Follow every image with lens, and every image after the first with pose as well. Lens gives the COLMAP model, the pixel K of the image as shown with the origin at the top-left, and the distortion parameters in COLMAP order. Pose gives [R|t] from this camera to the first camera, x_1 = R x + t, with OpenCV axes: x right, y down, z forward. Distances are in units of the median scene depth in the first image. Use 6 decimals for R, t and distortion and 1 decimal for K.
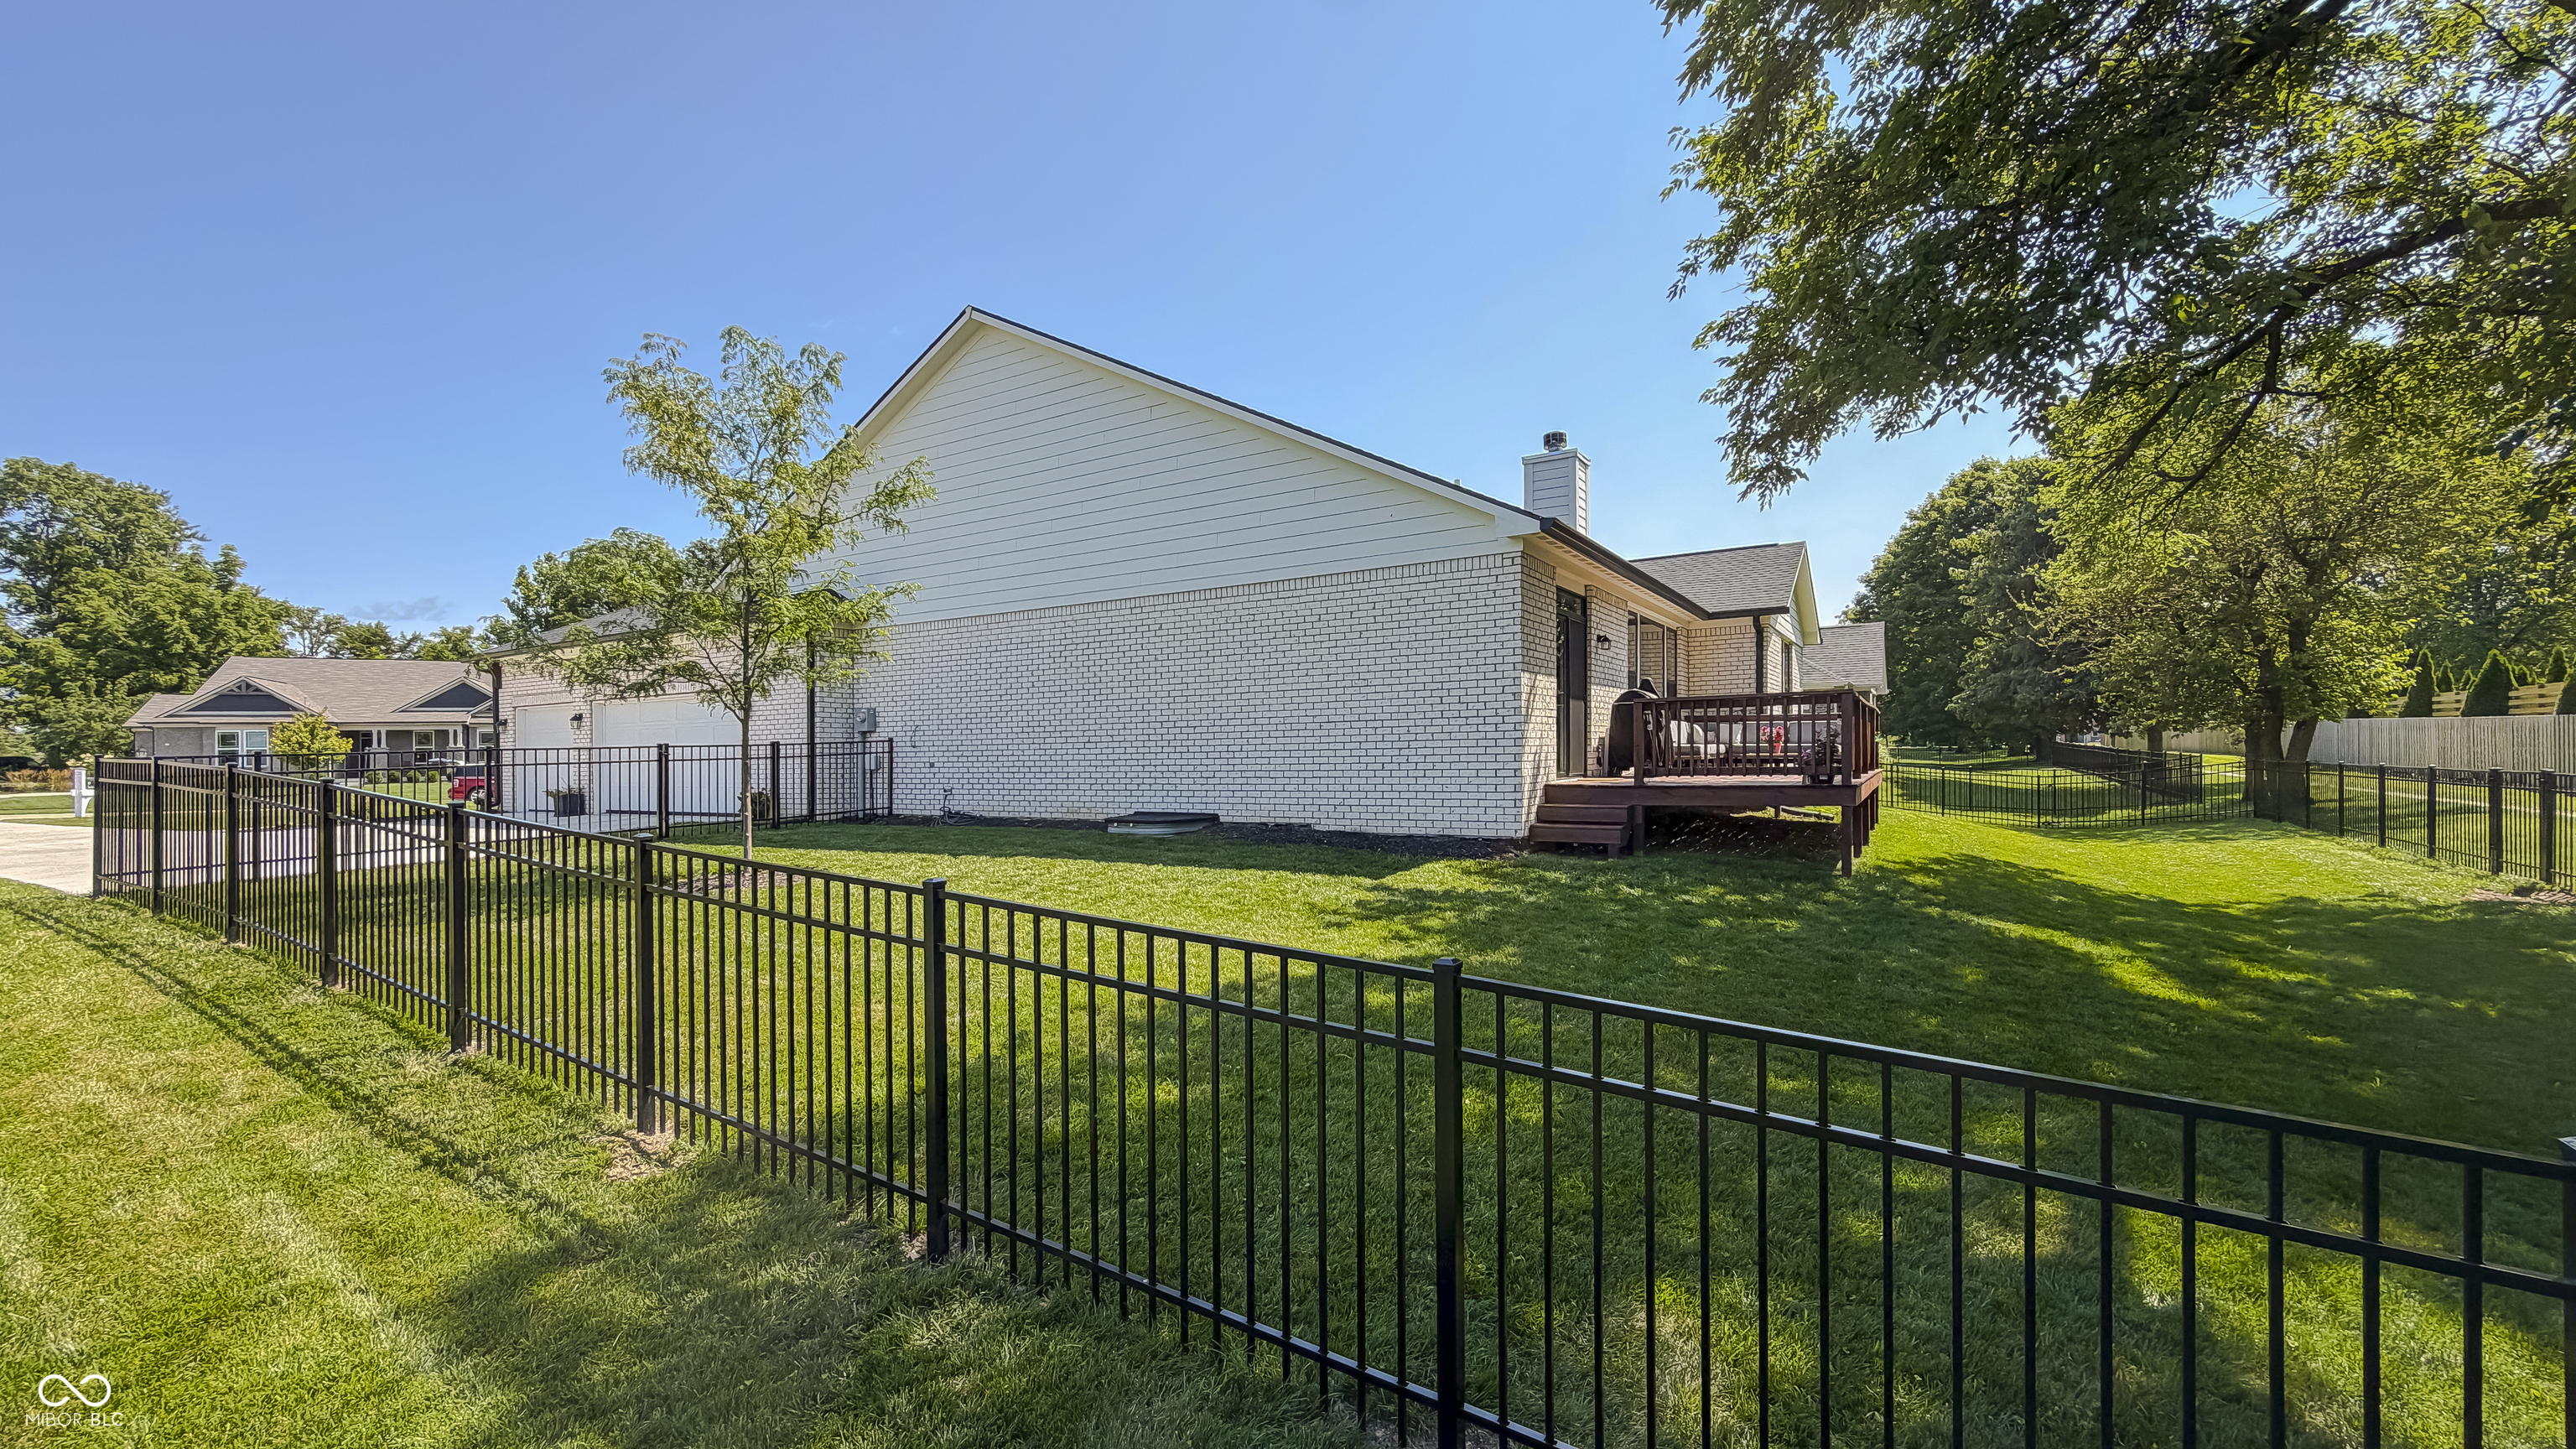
lens RADIAL K [[1025.4, 0, 1304.4], [0, 1025.4, 726.1], [0, 0, 1]] dist [0.000422, 0.000161]
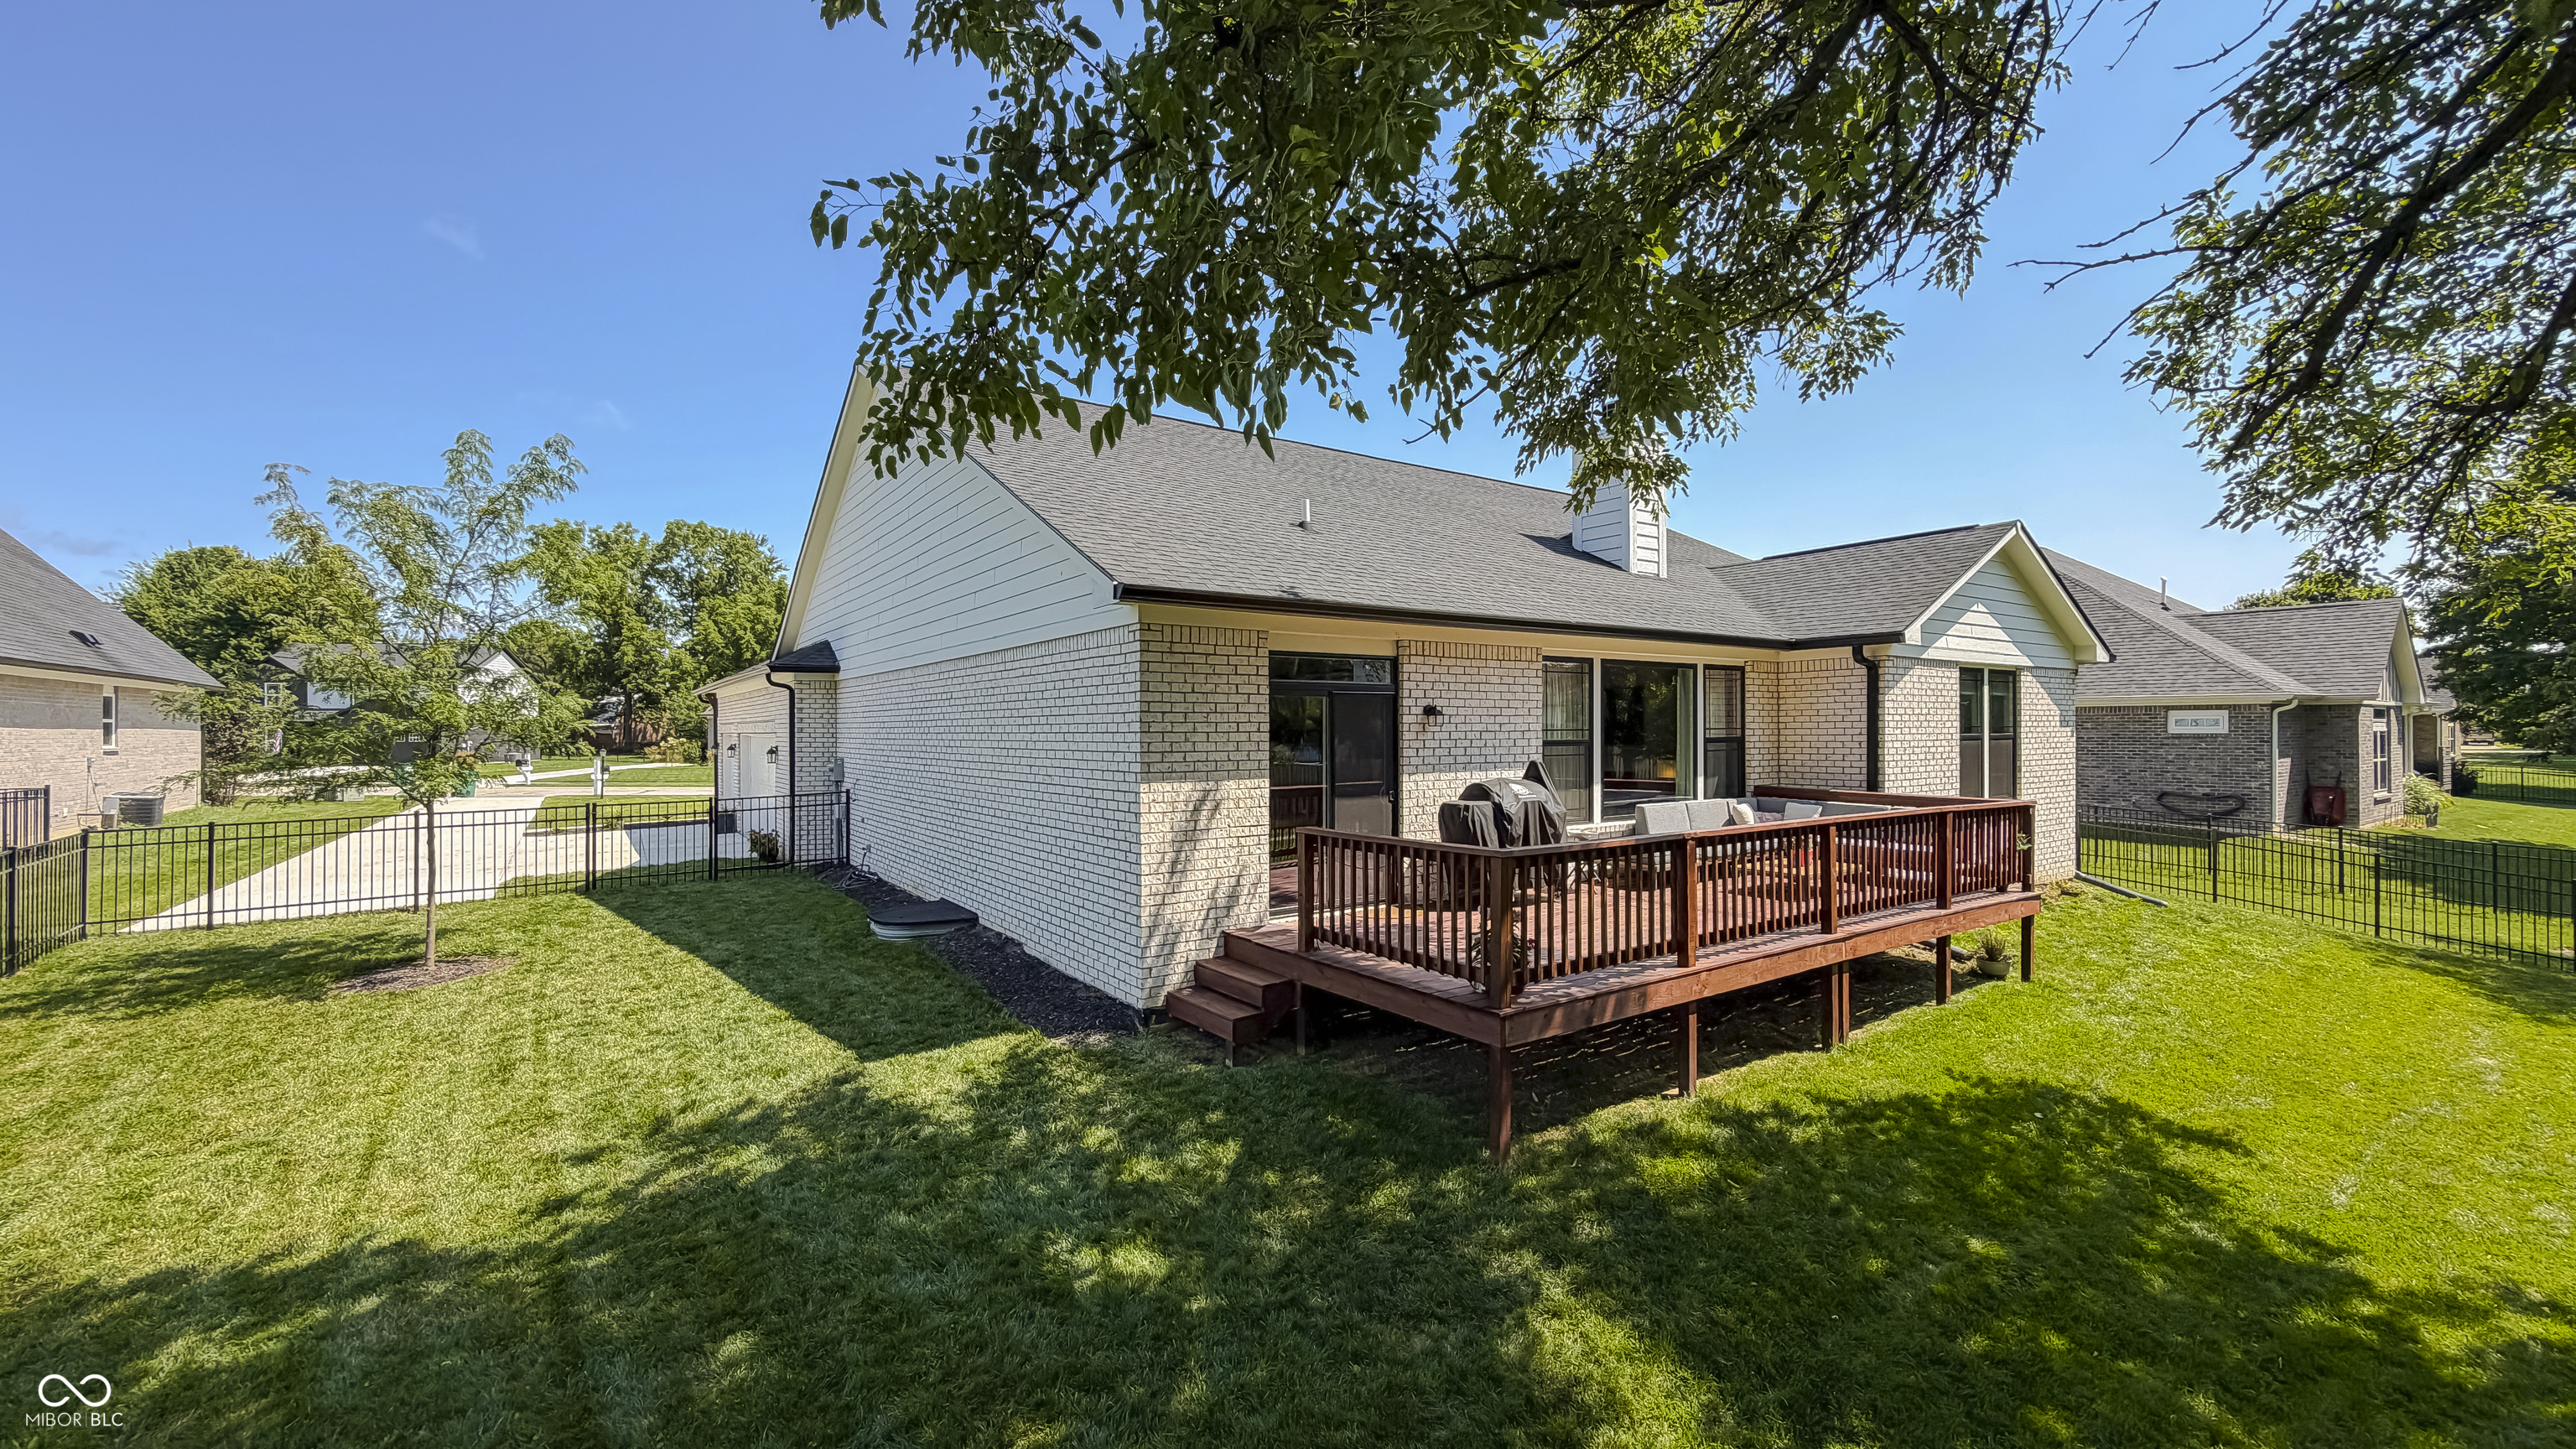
lens RADIAL K [[1025.4, 0, 1304.4], [0, 1025.4, 726.1], [0, 0, 1]] dist [0.000422, 0.000161]
pose [[0.907404, 0.014554, -0.420008, 0.439087], [-0.001394, 0.999499, 0.031622, -0.083074], [0.420258, -0.028108, 0.906969, 0.253445]]
